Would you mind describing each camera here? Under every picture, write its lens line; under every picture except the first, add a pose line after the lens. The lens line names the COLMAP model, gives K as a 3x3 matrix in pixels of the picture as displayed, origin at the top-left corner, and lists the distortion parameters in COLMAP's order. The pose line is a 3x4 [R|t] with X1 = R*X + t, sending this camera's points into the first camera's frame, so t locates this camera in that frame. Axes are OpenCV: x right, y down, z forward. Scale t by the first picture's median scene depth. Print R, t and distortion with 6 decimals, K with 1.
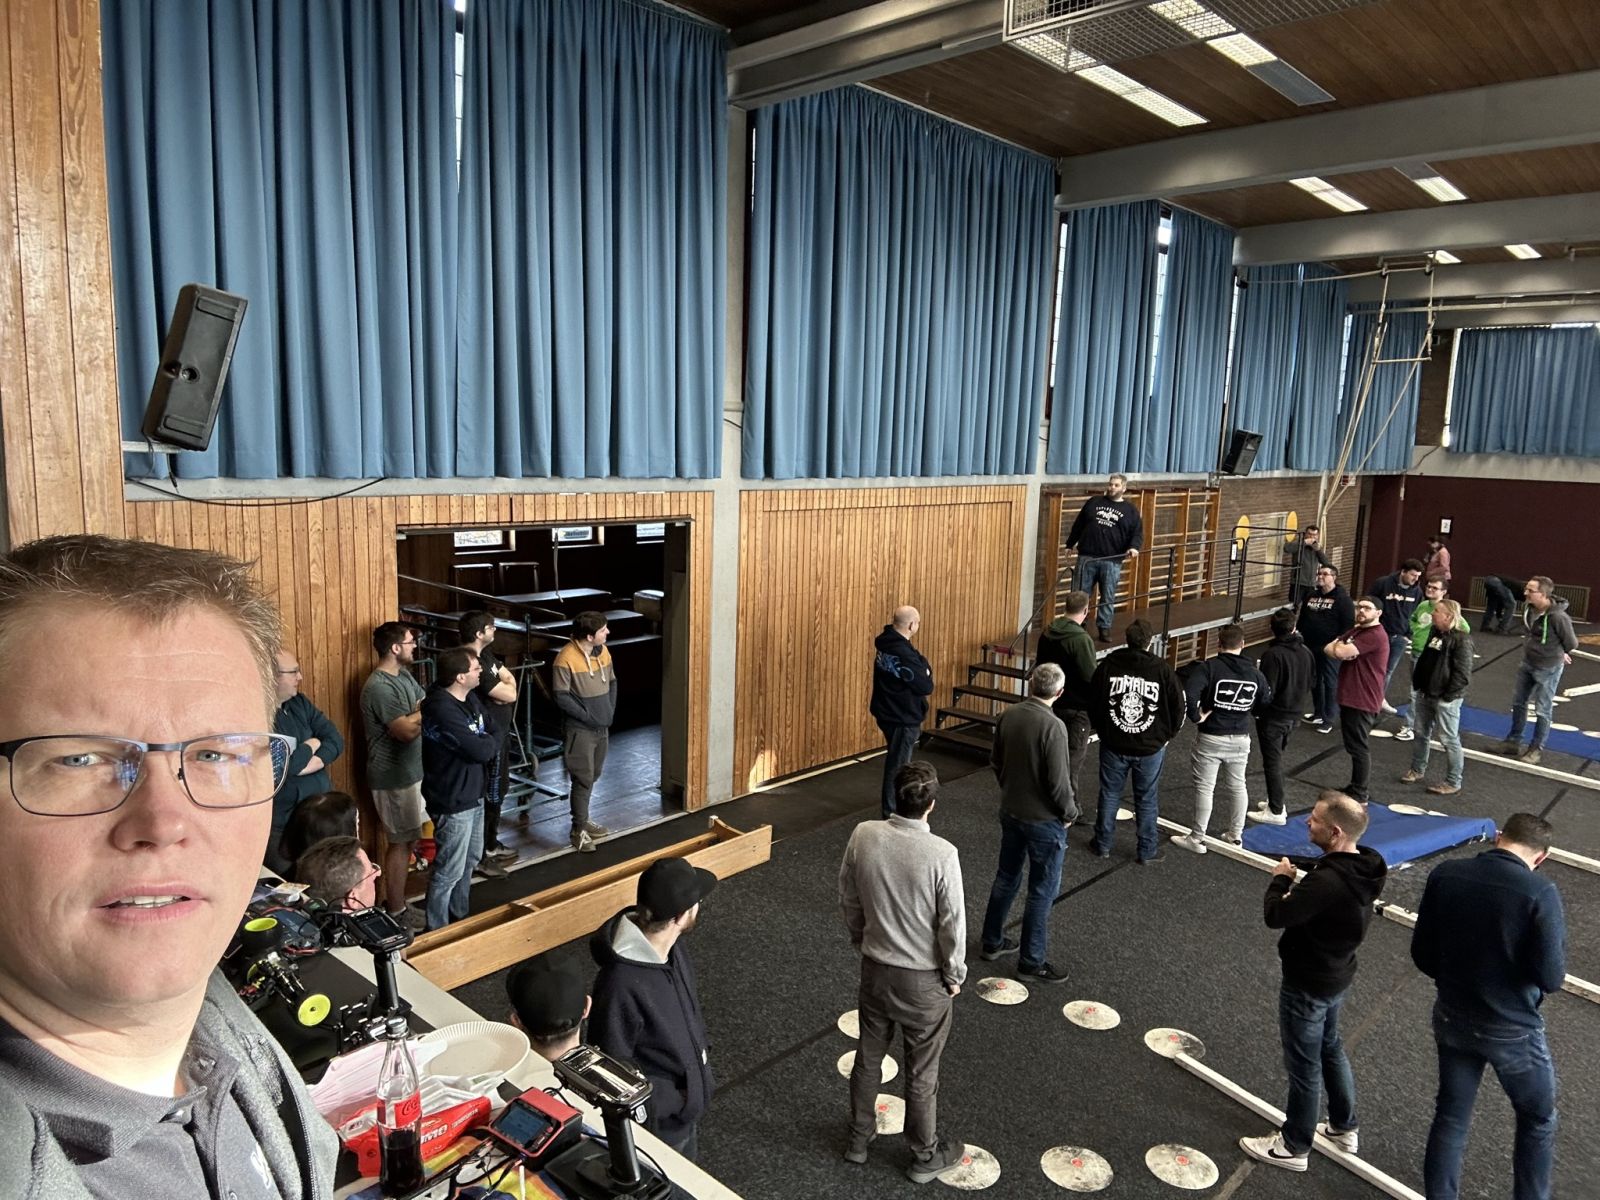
lens RADIAL K [[1108.7, 0, 785.5], [0, 1108.7, 584.5], [0, 0, 1]] dist [0.026284, -0.043190]
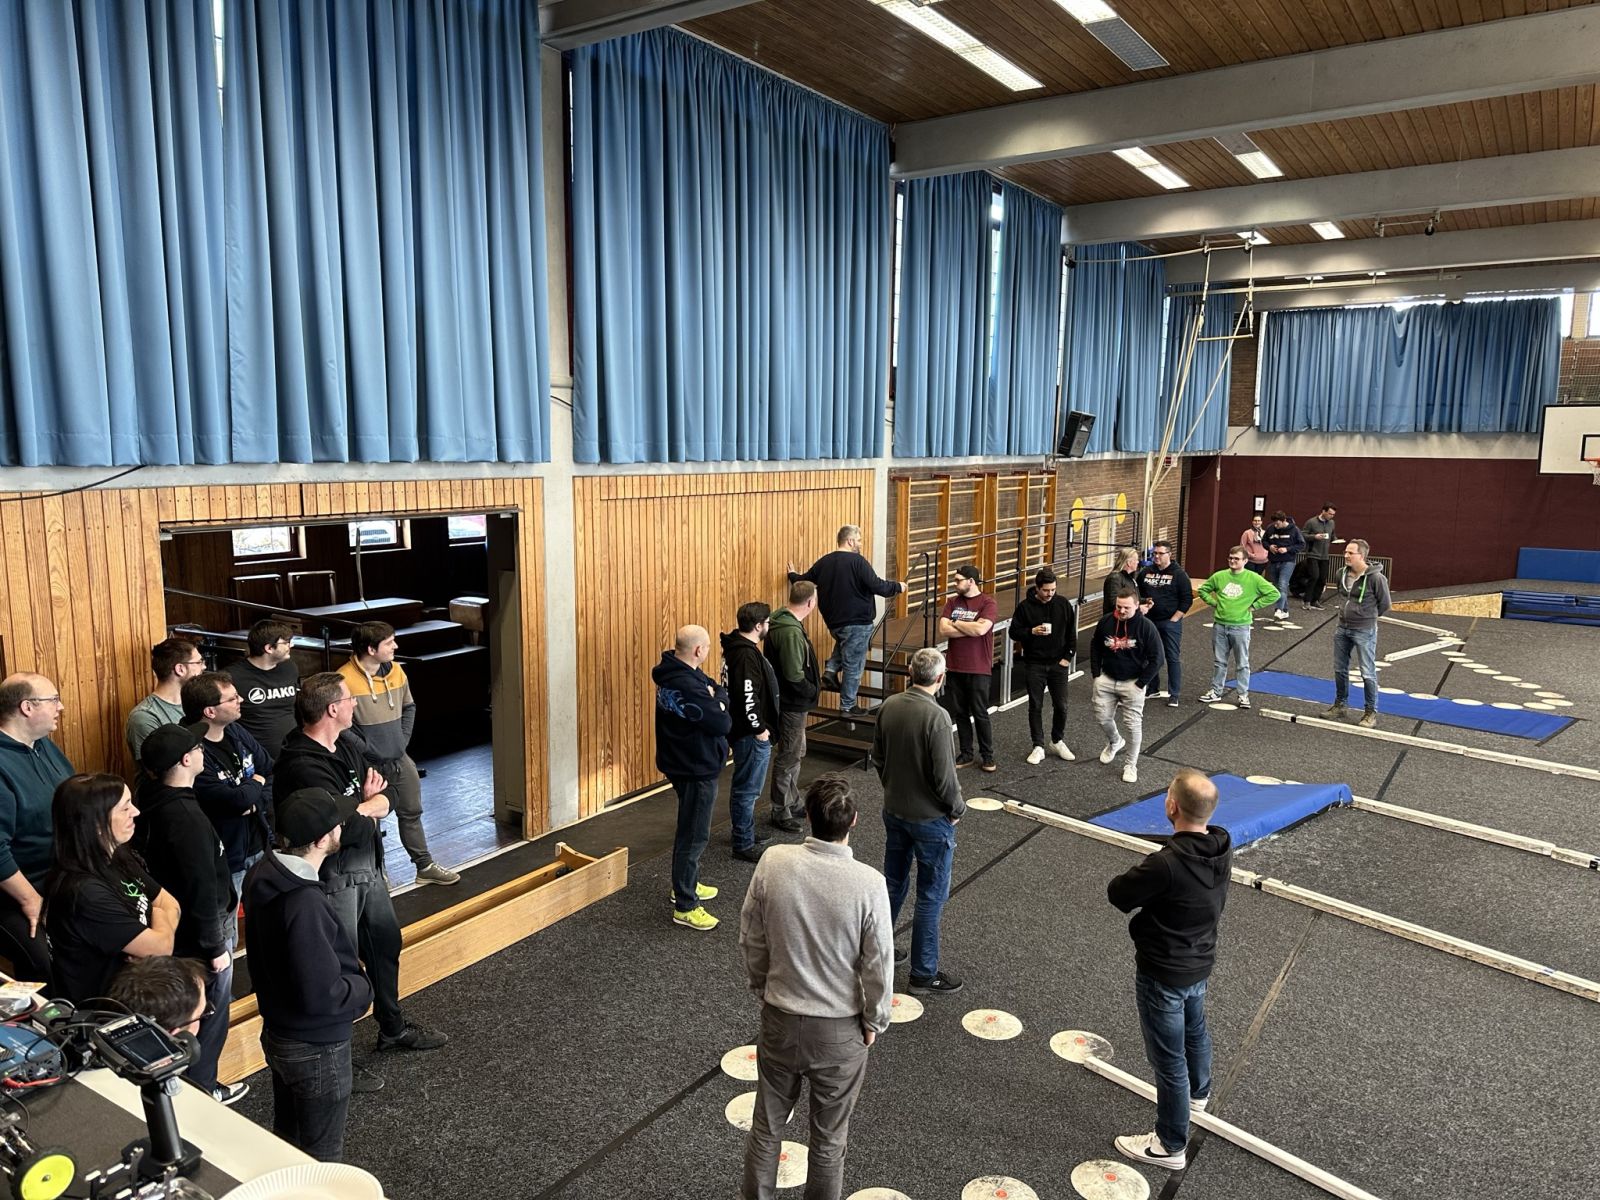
lens RADIAL K [[1134.0, 0, 790.7], [0, 1134.0, 593.6], [0, 0, 1]] dist [0.029944, -0.049800]
pose [[0.985752, -0.043369, 0.162519, -0.020484], [0.043086, 0.999058, 0.005267, 0.011676], [-0.162594, 0.001811, 0.986691, 0.066686]]
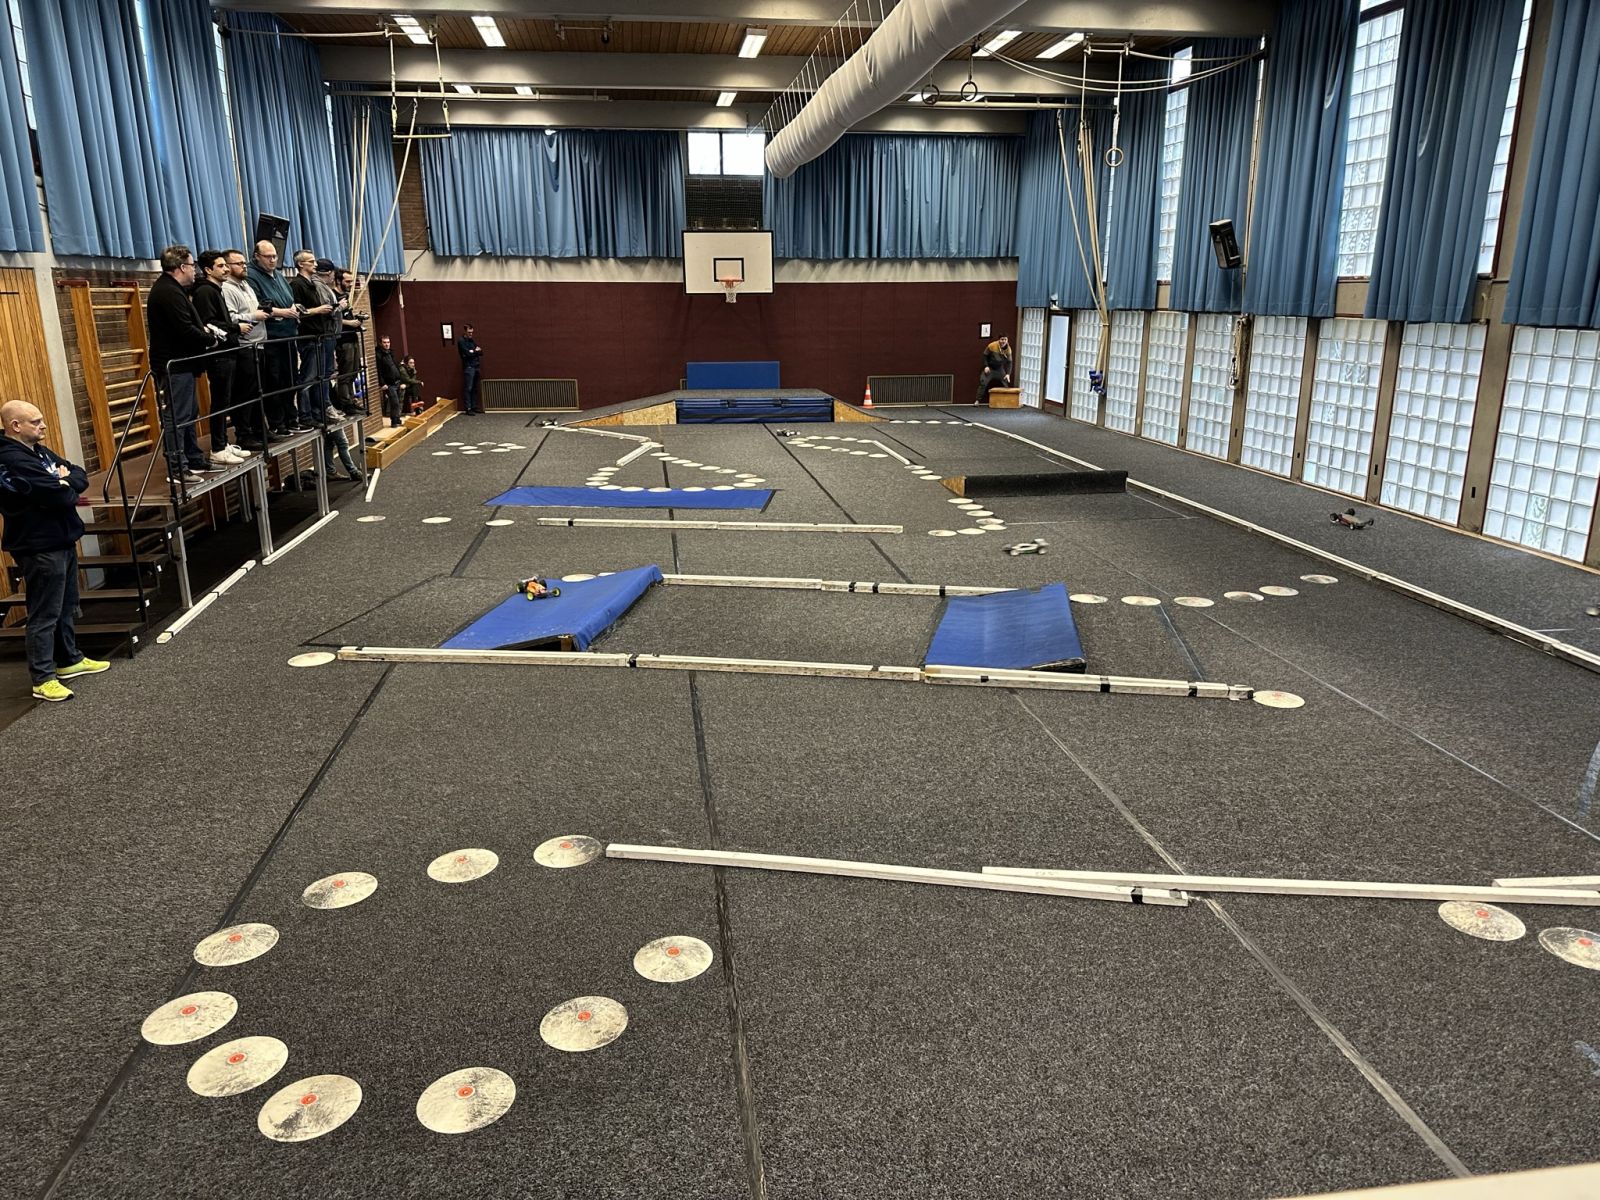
lens RADIAL K [[1134.0, 0, 801.0], [0, 1134.0, 608.0], [0, 0, 1]] dist [0.029944, -0.049800]
pose [[0.608249, -0.239031, 0.756900, -0.111629], [0.132122, 0.970765, 0.200396, 0.052387], [-0.782673, -0.021888, 0.622048, 0.216491]]
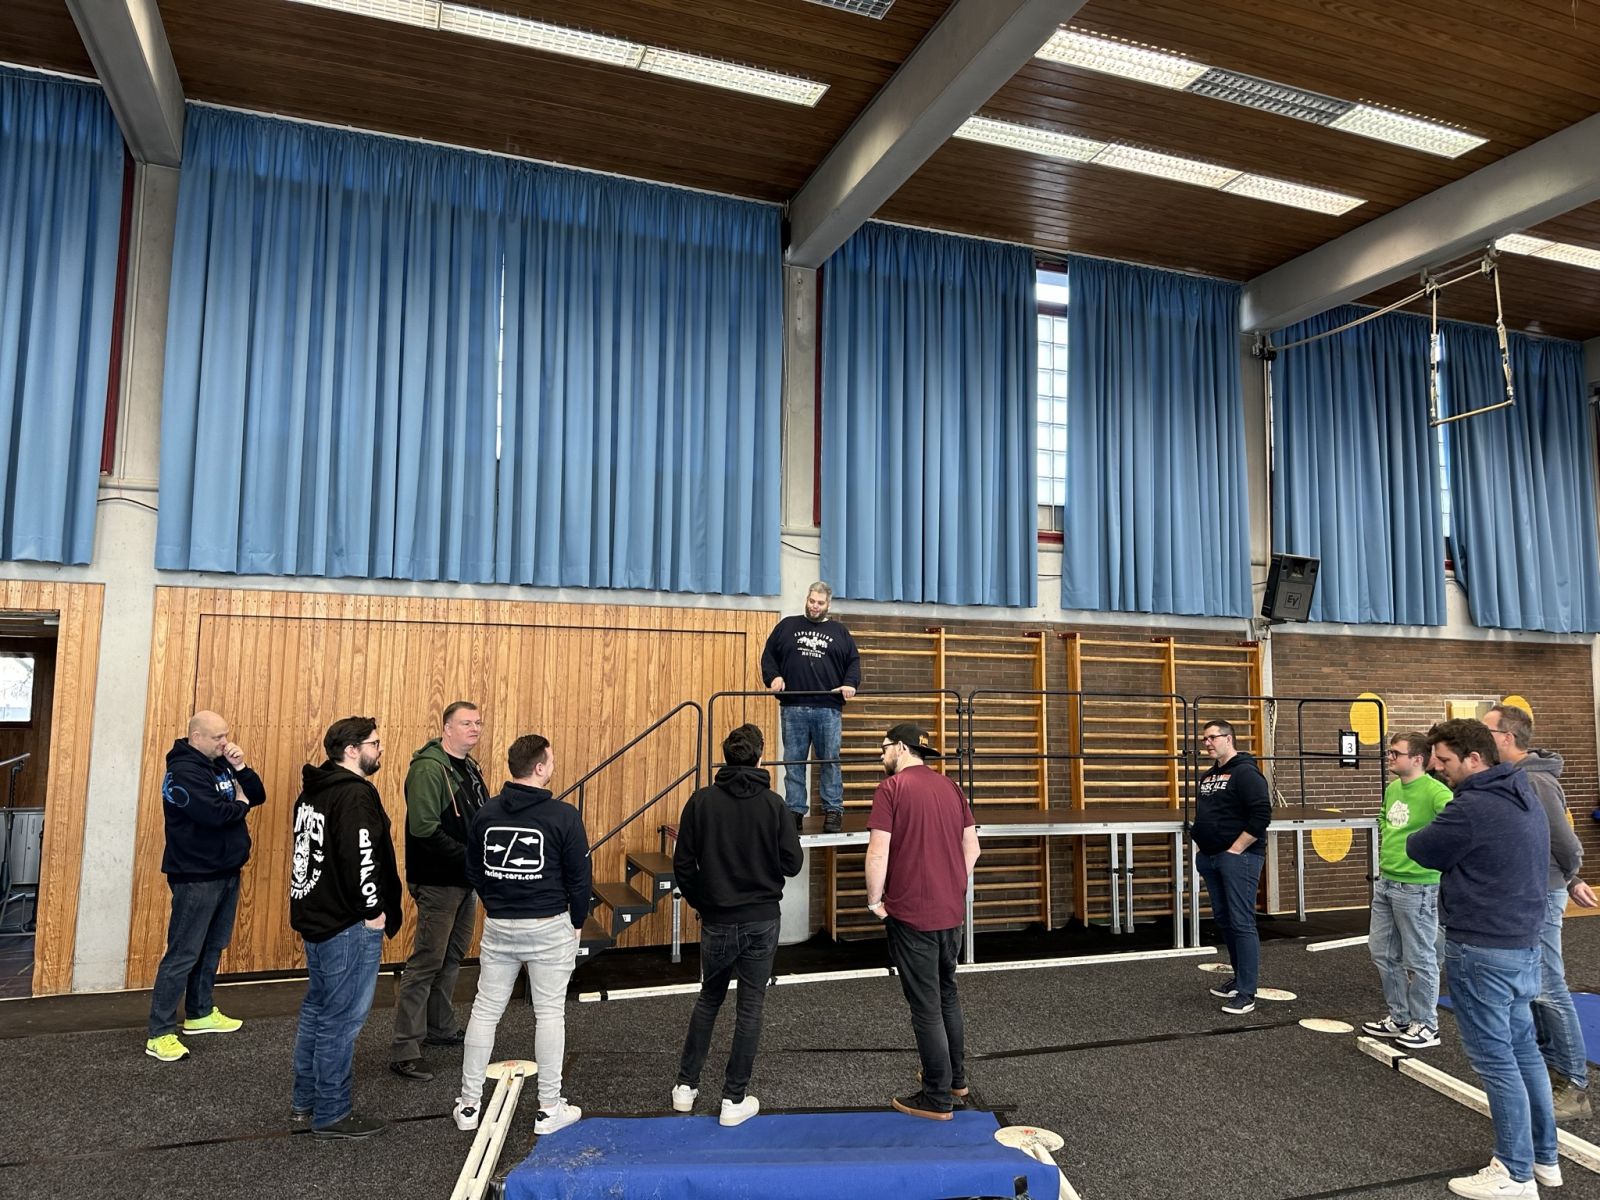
lens RADIAL K [[1134.0, 0, 804.0], [0, 1134.0, 588.4], [0, 0, 1]] dist [0.029944, -0.049800]
pose [[0.916814, -0.053571, -0.395704, 0.709047], [-0.038649, 0.974402, -0.221464, 0.081242], [0.397439, 0.218335, 0.891275, 0.438679]]
